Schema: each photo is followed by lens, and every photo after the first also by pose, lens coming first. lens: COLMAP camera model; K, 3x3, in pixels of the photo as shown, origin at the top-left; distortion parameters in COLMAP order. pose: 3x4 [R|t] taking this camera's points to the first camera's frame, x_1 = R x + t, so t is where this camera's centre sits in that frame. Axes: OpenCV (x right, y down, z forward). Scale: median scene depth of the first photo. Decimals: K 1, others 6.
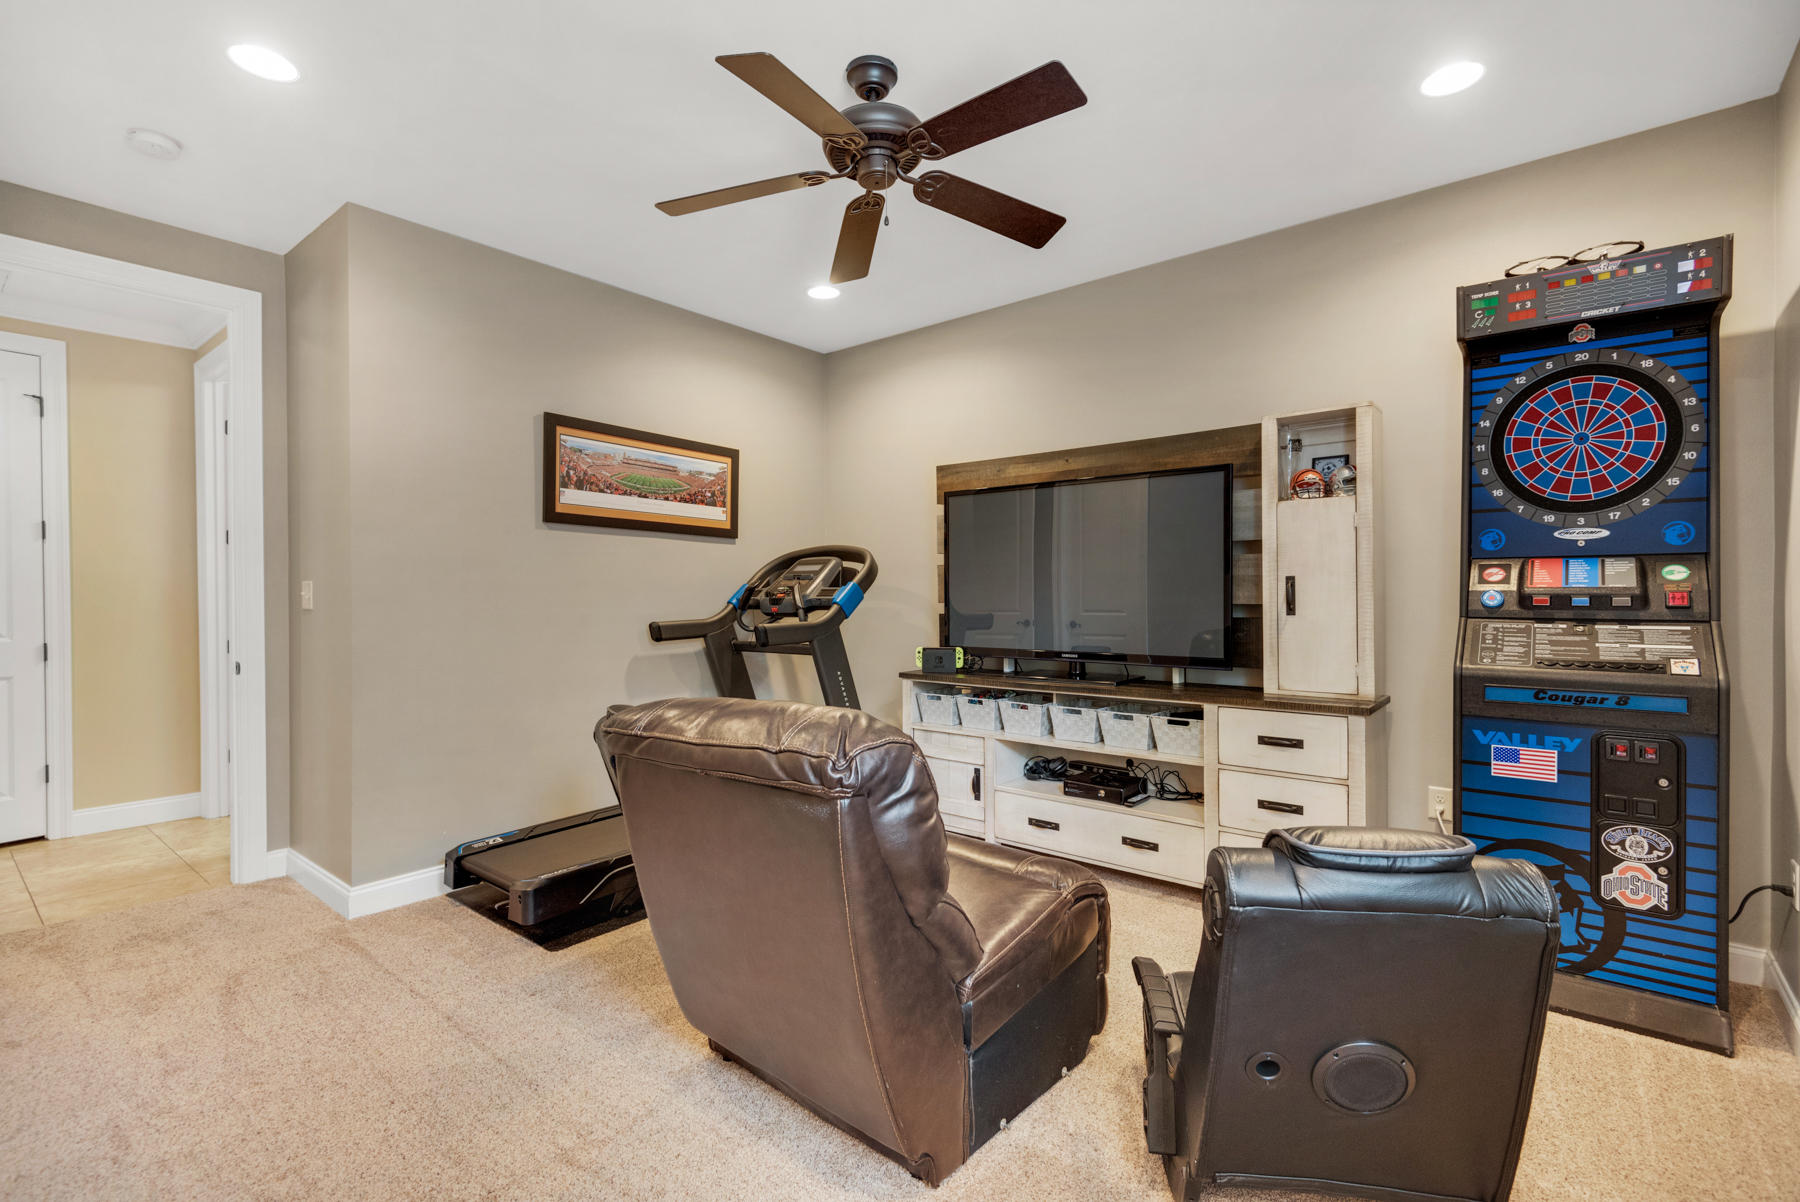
lens RADIAL K [[811.3, 0, 898.6], [0, 811.3, 599.2], [0, 0, 1]] dist [0.045723, -0.029832]
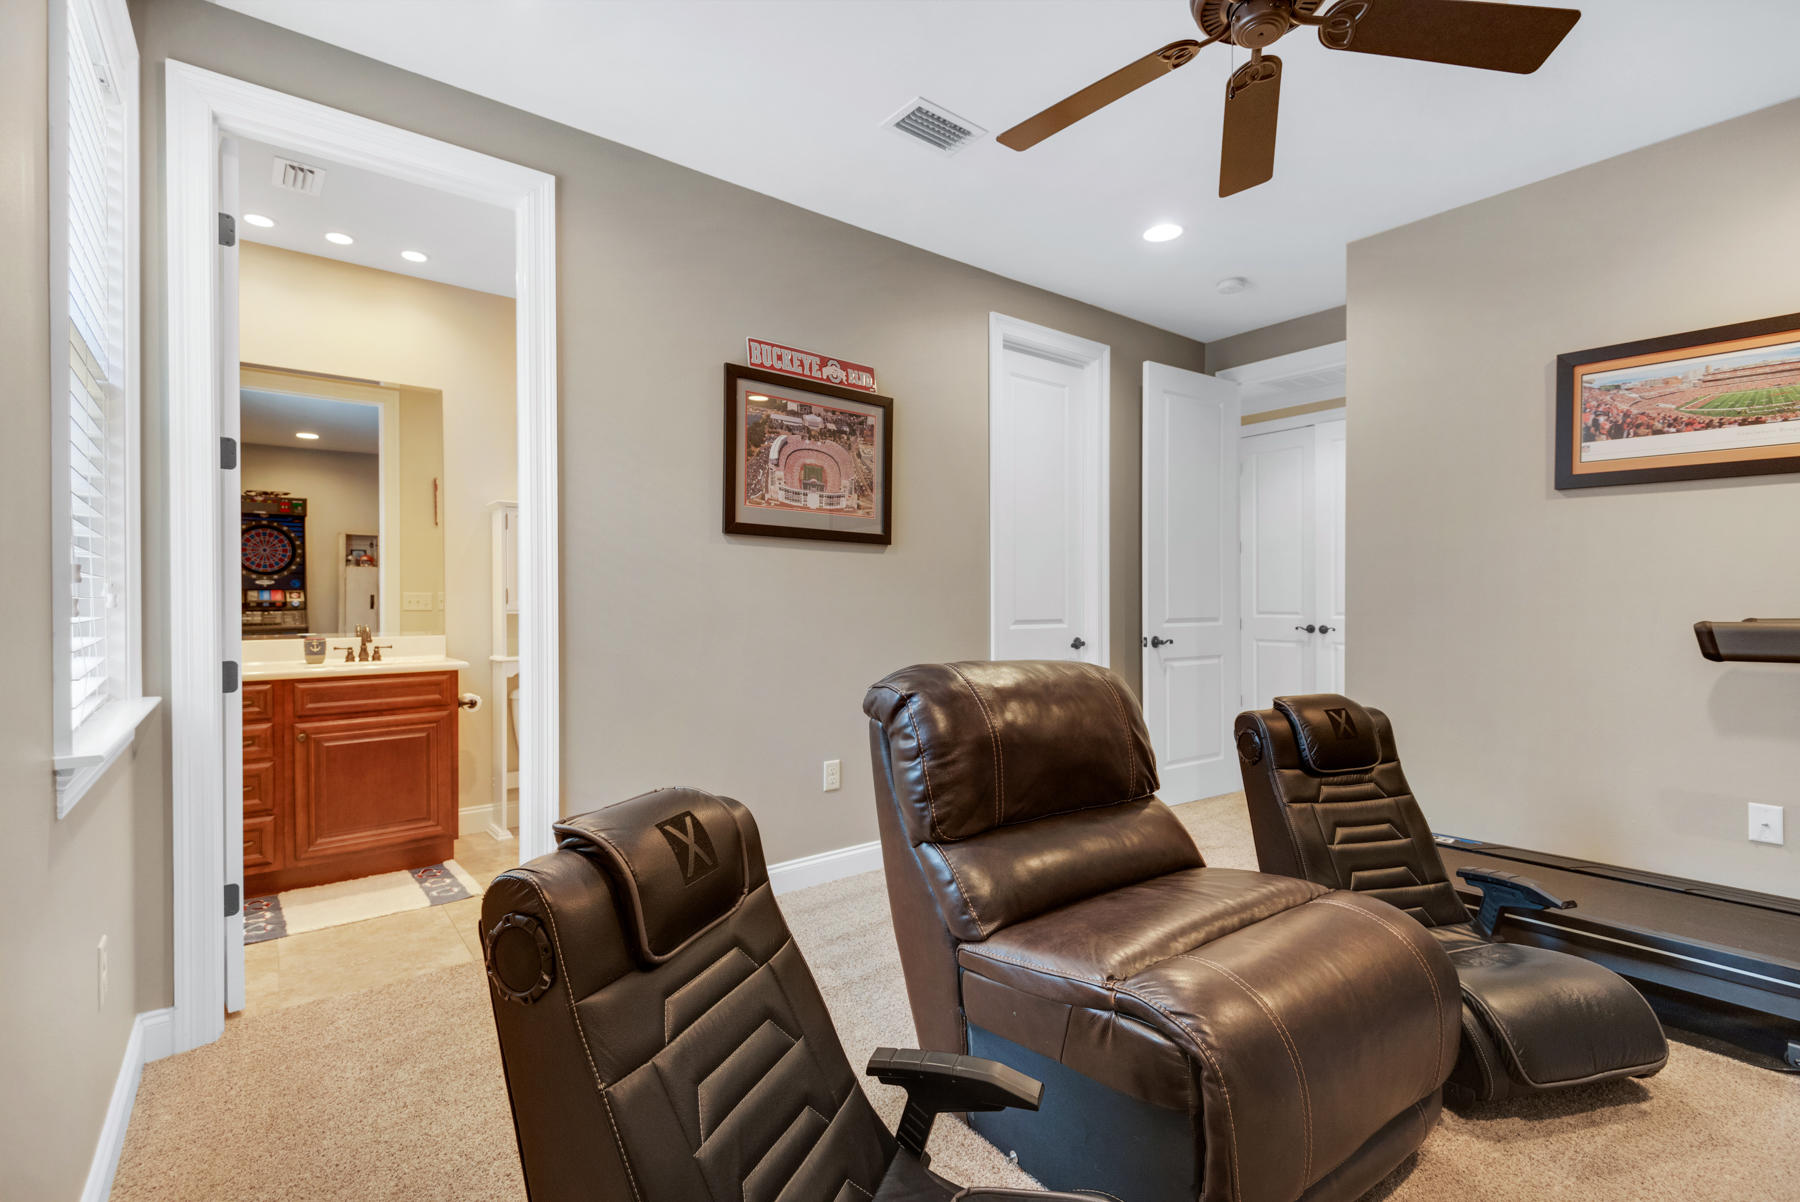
lens RADIAL K [[811.3, 0, 898.6], [0, 811.3, 599.2], [0, 0, 1]] dist [0.045723, -0.029832]
pose [[0.214153, -0.007450, 0.976772, -1.581098], [0.018908, 0.999815, 0.003480, 0.013679], [-0.976617, 0.017723, 0.214254, -1.856148]]
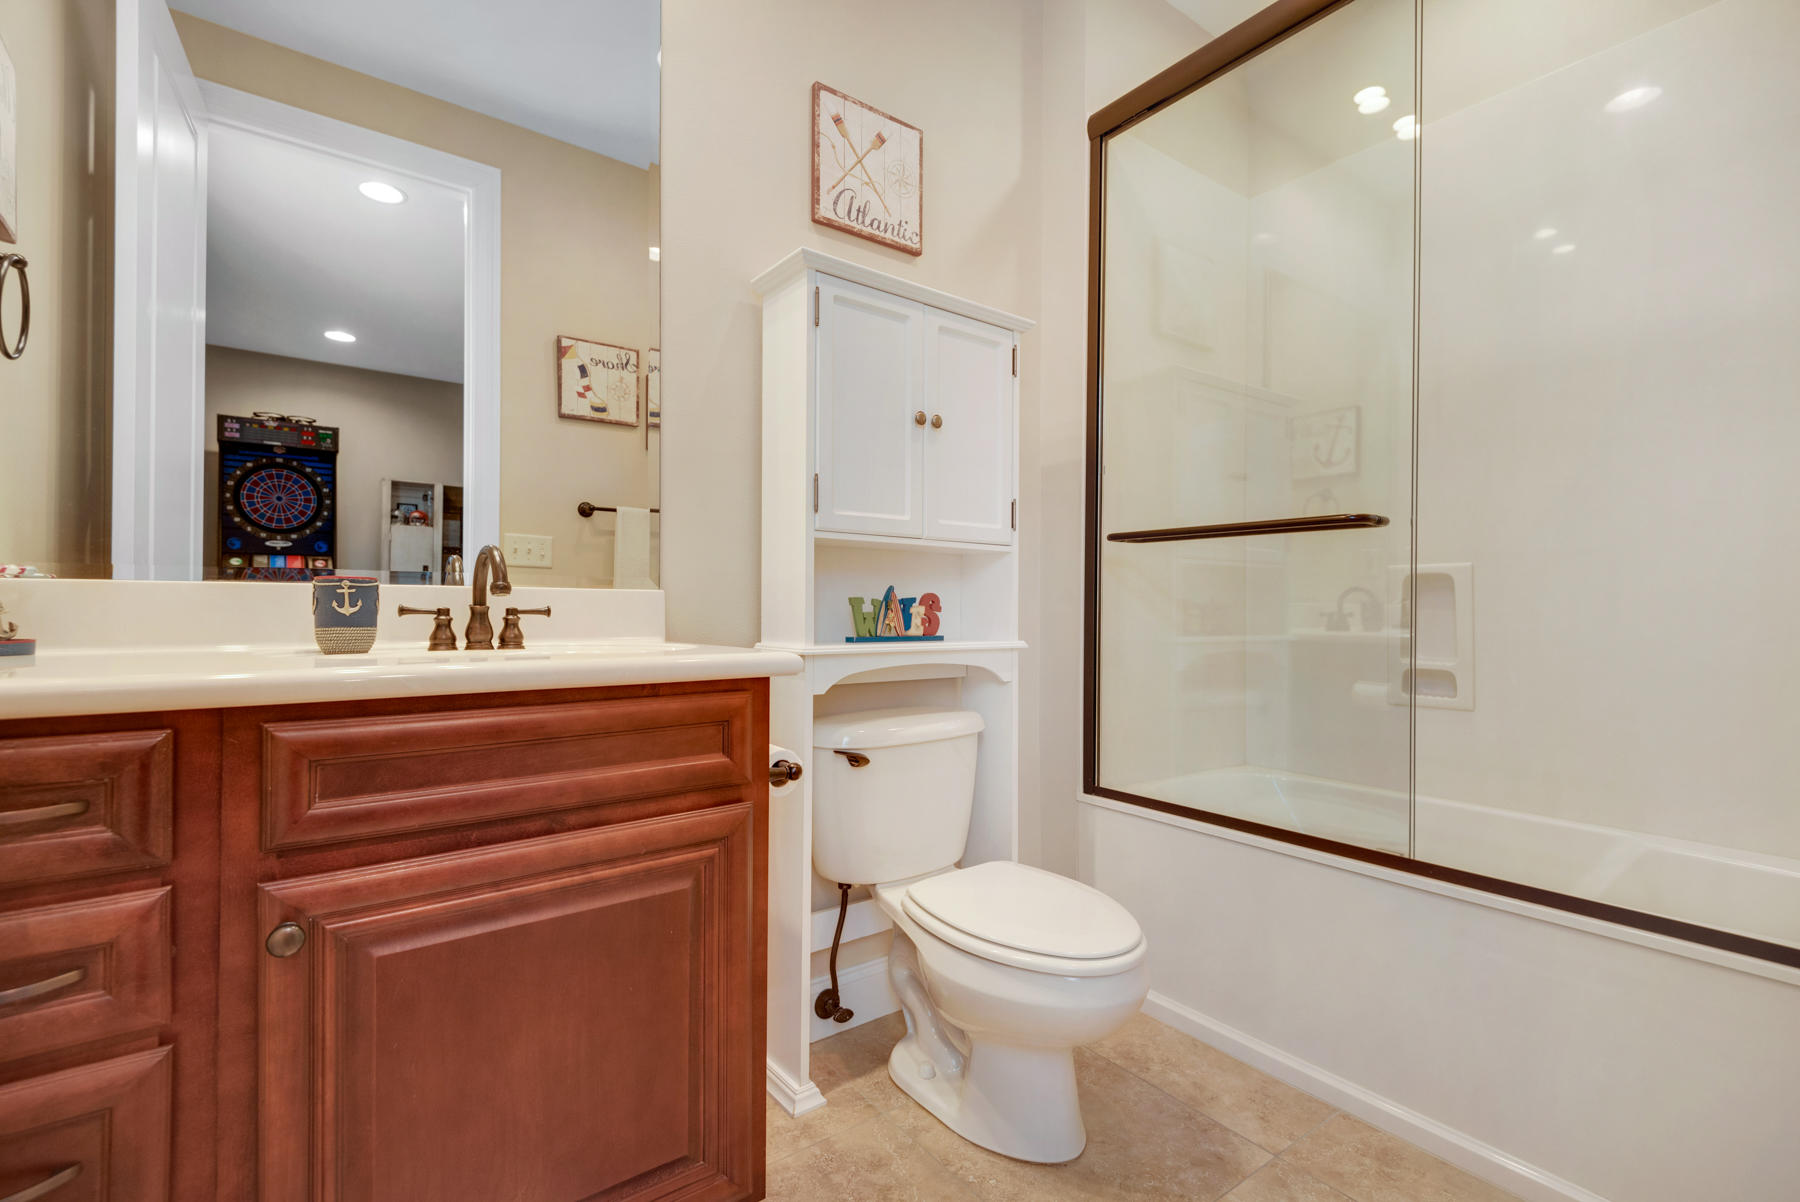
lens RADIAL K [[778.1, 0, 900.0], [0, 778.1, 601.0], [0, 0, 1]] dist [0.001952, 0.000280]
pose [[0.213708, 0.002202, 0.976895, -0.780658], [0.006320, 0.999973, -0.003637, 0.084379], [-0.976877, 0.006951, 0.213688, -0.976224]]
